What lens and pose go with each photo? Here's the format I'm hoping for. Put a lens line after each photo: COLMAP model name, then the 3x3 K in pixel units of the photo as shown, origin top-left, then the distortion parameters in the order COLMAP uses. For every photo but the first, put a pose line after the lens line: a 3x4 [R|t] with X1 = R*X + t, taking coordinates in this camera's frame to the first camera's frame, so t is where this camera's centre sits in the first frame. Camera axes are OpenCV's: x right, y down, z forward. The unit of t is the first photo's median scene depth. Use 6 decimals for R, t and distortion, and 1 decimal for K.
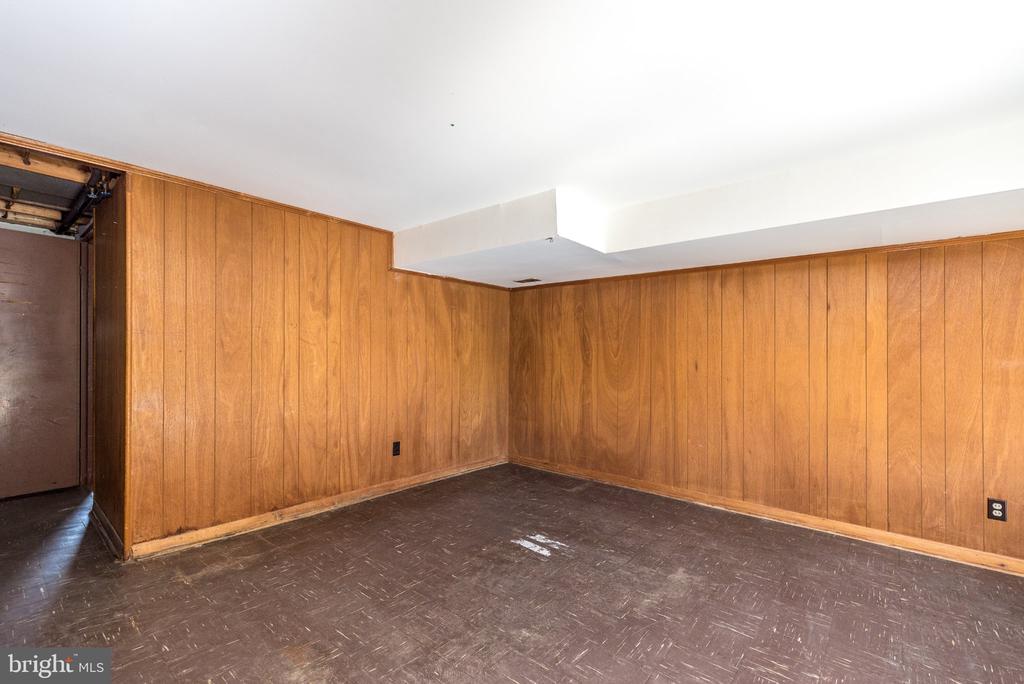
lens RADIAL K [[450.2, 0, 508.0], [0, 450.2, 341.4], [0, 0, 1]] dist [0.006883, 0.000733]
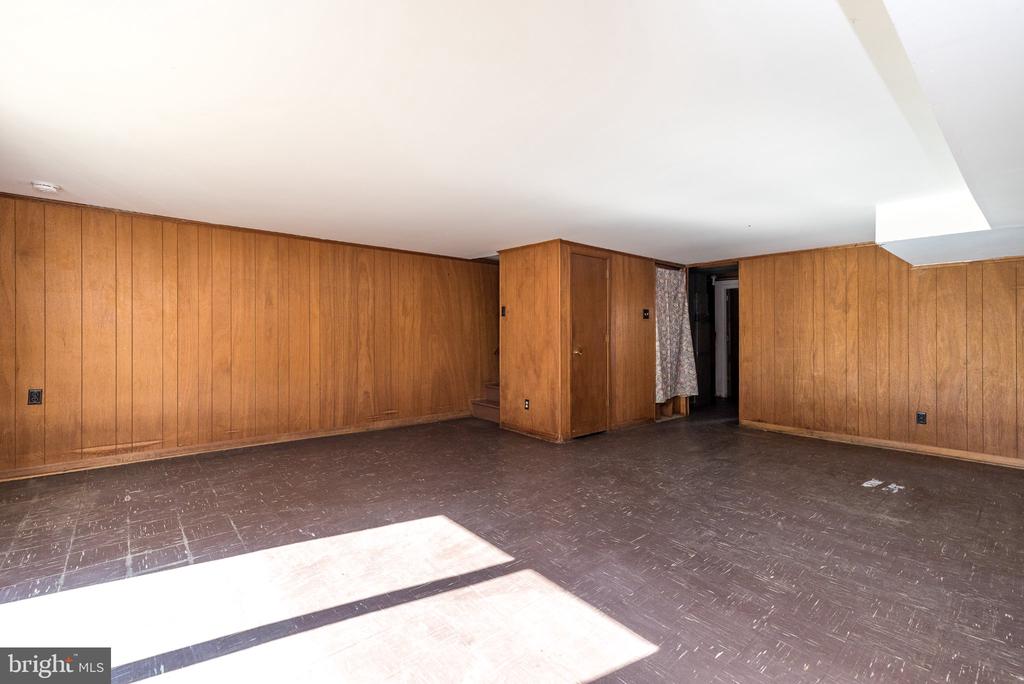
lens RADIAL K [[450.2, 0, 513.4], [0, 450.2, 327.4], [0, 0, 1]] dist [0.006883, 0.000733]
pose [[-0.152158, -0.031219, -0.987863, 1.479144], [0.020199, 0.999194, -0.034688, 0.027504], [0.988150, -0.025232, -0.151404, 0.174282]]
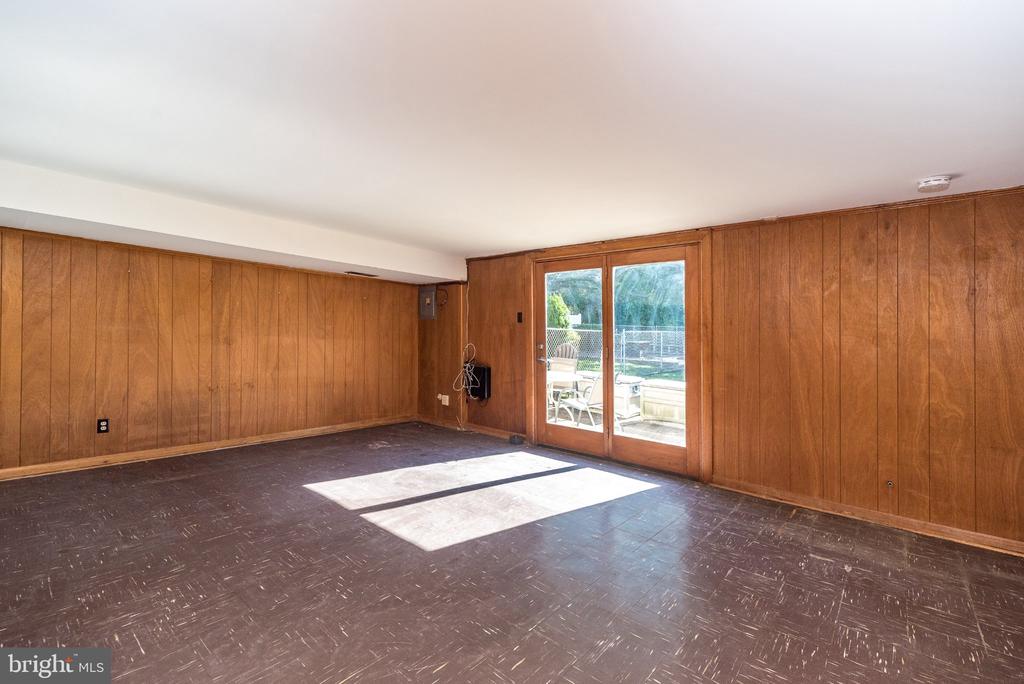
lens RADIAL K [[450.2, 0, 518.1], [0, 450.2, 361.7], [0, 0, 1]] dist [0.006883, 0.000733]
pose [[-0.008980, -0.066364, 0.997755, -0.359847], [-0.067295, 0.995573, 0.065613, -0.025191], [-0.997693, -0.066555, -0.013406, -0.286147]]
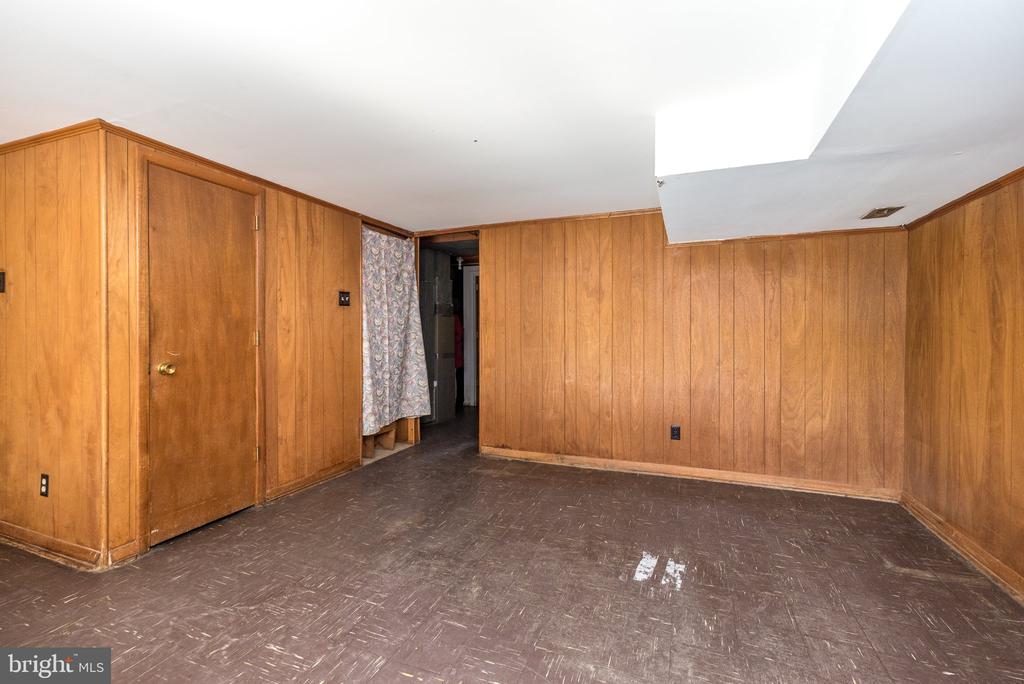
lens RADIAL K [[450.2, 0, 512.6], [0, 450.2, 330.2], [0, 0, 1]] dist [0.006883, 0.000733]
pose [[0.324550, -0.017877, -0.945700, 0.735101], [0.032177, 0.999451, -0.007851, 0.024517], [0.945321, -0.027882, 0.324947, 0.500685]]
